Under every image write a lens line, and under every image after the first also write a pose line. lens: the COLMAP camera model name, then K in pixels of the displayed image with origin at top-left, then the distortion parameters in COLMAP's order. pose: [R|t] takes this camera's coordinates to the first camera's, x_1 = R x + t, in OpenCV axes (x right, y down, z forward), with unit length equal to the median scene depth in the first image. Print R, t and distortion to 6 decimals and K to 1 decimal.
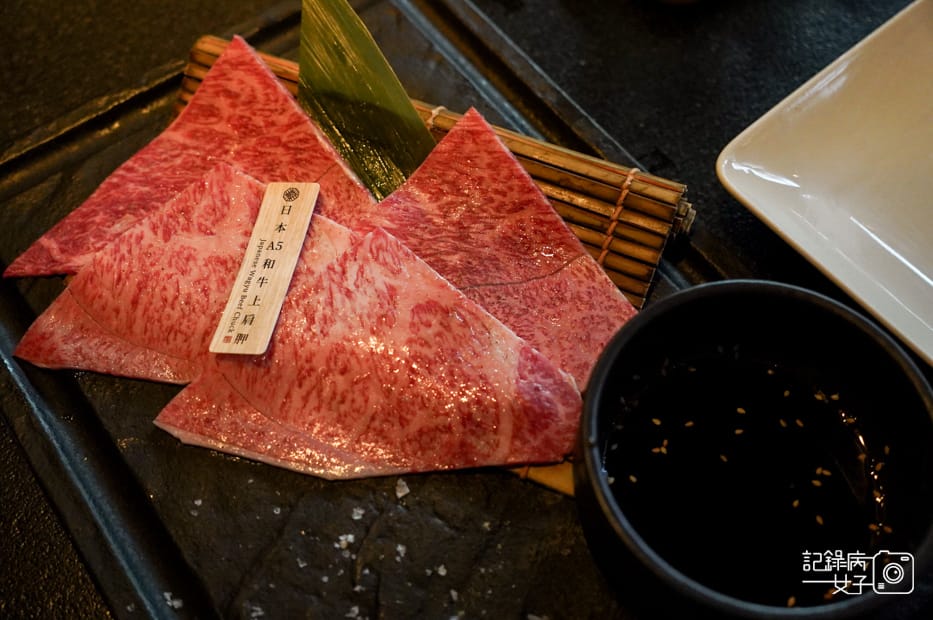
lens RADIAL K [[1019.7, 0, 468.3], [0, 1019.7, 309.1], [0, 0, 1]] dist [-0.042662, 0.000000]
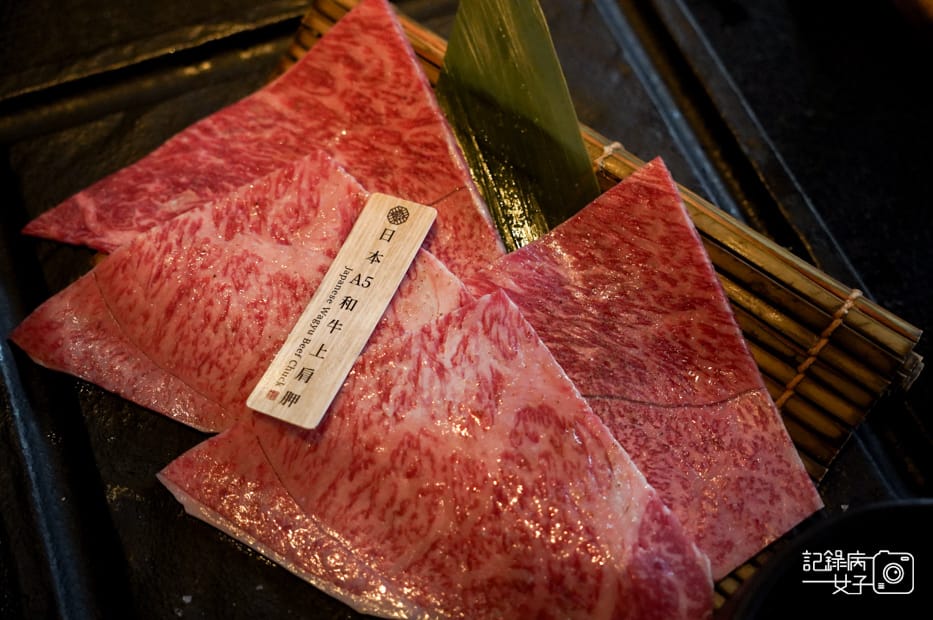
lens RADIAL K [[1053.6, 0, 464.6], [0, 1053.6, 310.5], [0, 0, 1]] dist [-0.029117, 0.000000]
pose [[0.968513, 0.236210, -0.078664, -0.047862], [-0.231298, 0.970592, 0.066724, -0.109840], [0.092111, -0.046428, 0.994666, 0.220443]]
